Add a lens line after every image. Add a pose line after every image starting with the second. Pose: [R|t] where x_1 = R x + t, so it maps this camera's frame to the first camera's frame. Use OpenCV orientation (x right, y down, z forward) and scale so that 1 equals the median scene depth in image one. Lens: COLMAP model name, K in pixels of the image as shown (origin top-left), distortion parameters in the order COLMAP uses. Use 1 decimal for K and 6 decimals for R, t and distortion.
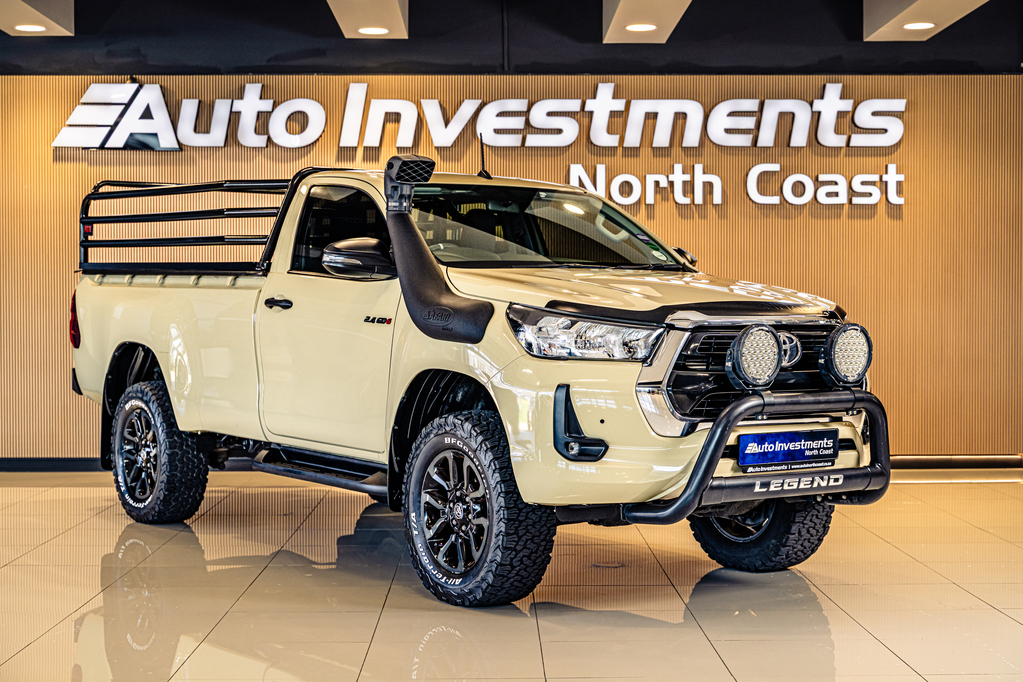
lens RADIAL K [[1699.2, 0, 511.5], [0, 1699.2, 341.0], [0, 0, 1]] dist [0.010540, -0.018325]
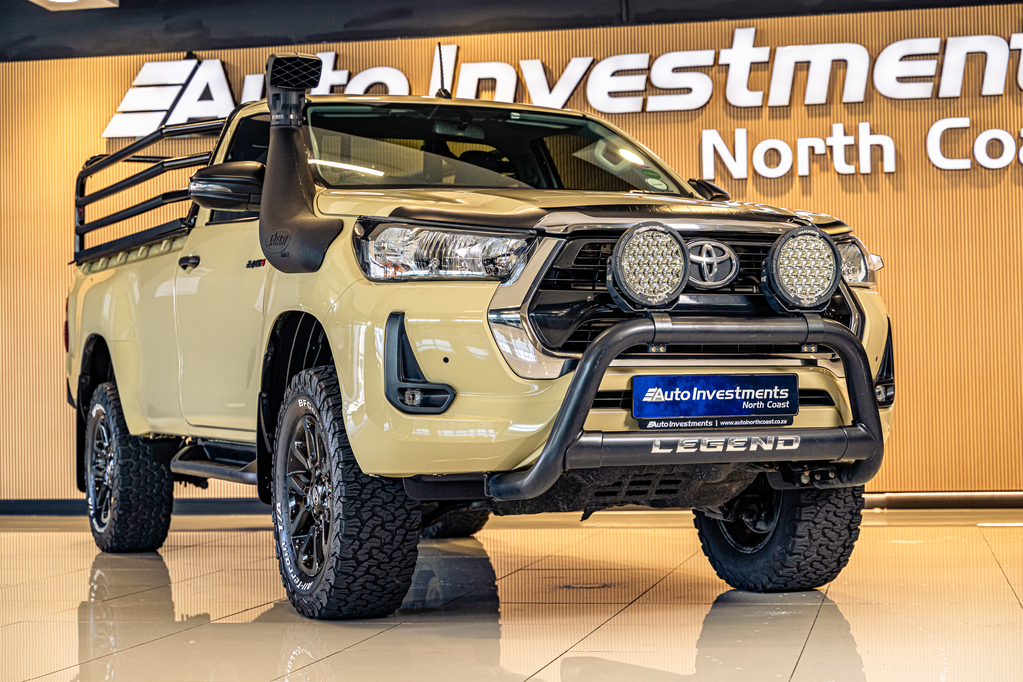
lens RADIAL K [[1920.0, 0, 511.5], [0, 1920.0, 341.0], [0, 0, 1]] dist [-0.001161, 0.057933]
pose [[0.977256, -0.023209, -0.210790, 0.136688], [0.011980, 0.998448, -0.054397, 0.044831], [0.211725, 0.050634, 0.976017, 0.095392]]
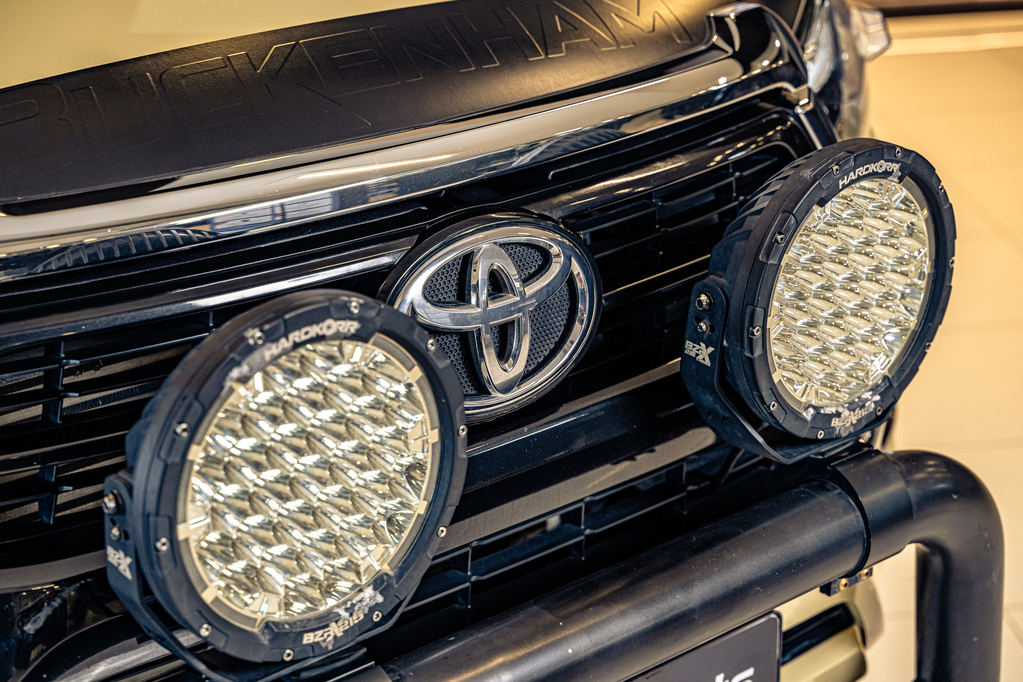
lens RADIAL K [[1920.0, 0, 511.5], [0, 1920.0, 341.0], [0, 0, 1]] dist [-0.001161, 0.057933]
pose [[0.994814, -0.063015, 0.079841, 0.079244], [0.037376, 0.956525, 0.289245, -0.028538], [-0.094597, -0.284761, 0.953920, 0.437792]]
